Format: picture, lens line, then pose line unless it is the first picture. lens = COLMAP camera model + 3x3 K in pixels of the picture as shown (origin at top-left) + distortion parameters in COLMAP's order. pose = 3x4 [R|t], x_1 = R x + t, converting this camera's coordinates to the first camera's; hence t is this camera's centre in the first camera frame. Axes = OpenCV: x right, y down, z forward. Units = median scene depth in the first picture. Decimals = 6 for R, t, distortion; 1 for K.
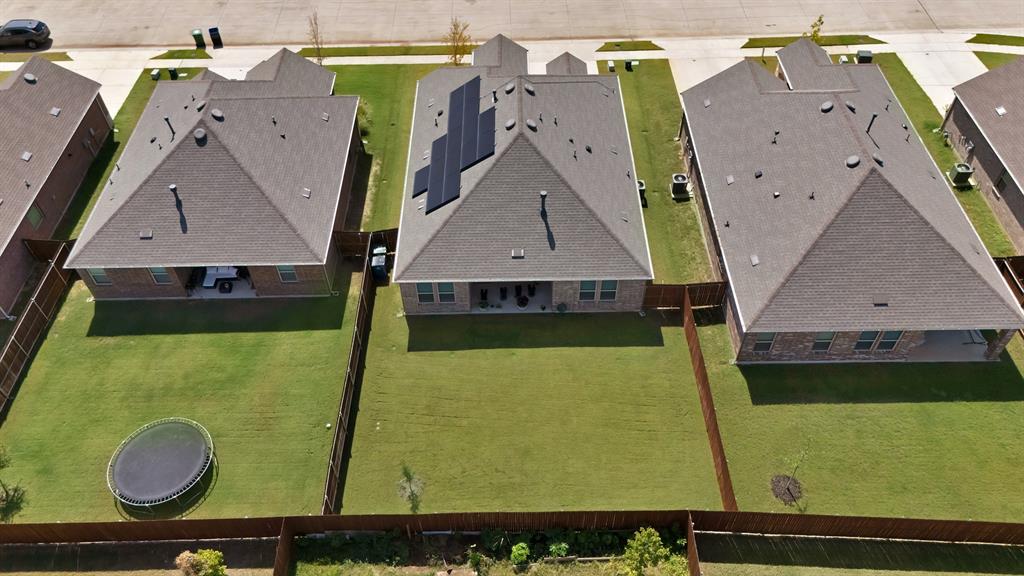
lens RADIAL K [[739.3, 0, 512.0], [0, 739.3, 288.0], [0, 0, 1]] dist [0.034331, -0.001650]
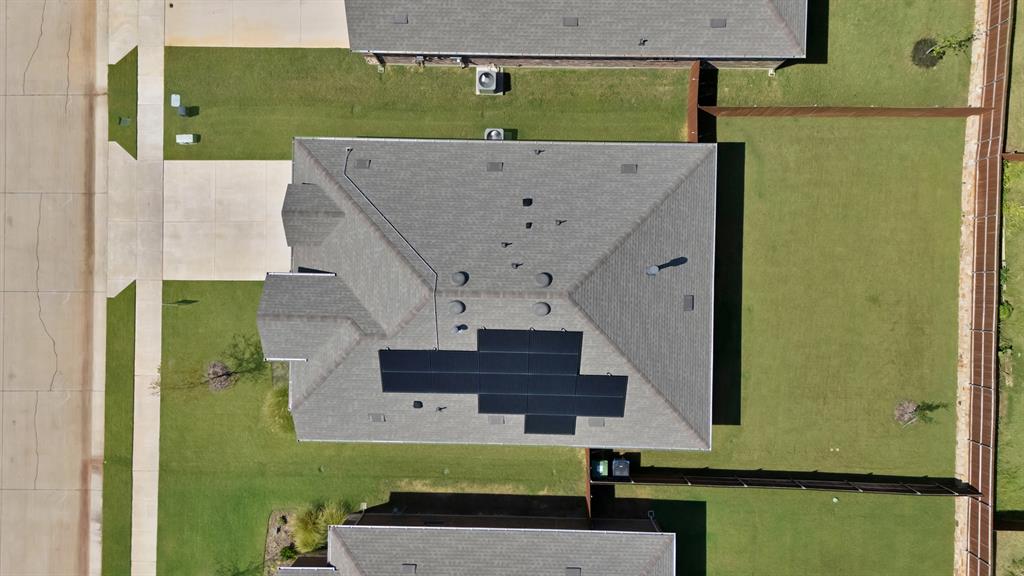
lens RADIAL K [[739.3, 0, 512.0], [0, 739.3, 288.0], [0, 0, 1]] dist [0.034331, -0.001650]
pose [[0.028664, -0.999566, 0.006743, 0.012162], [0.770102, 0.026383, 0.637376, -0.661058], [-0.637277, -0.013077, 0.770524, 0.437534]]
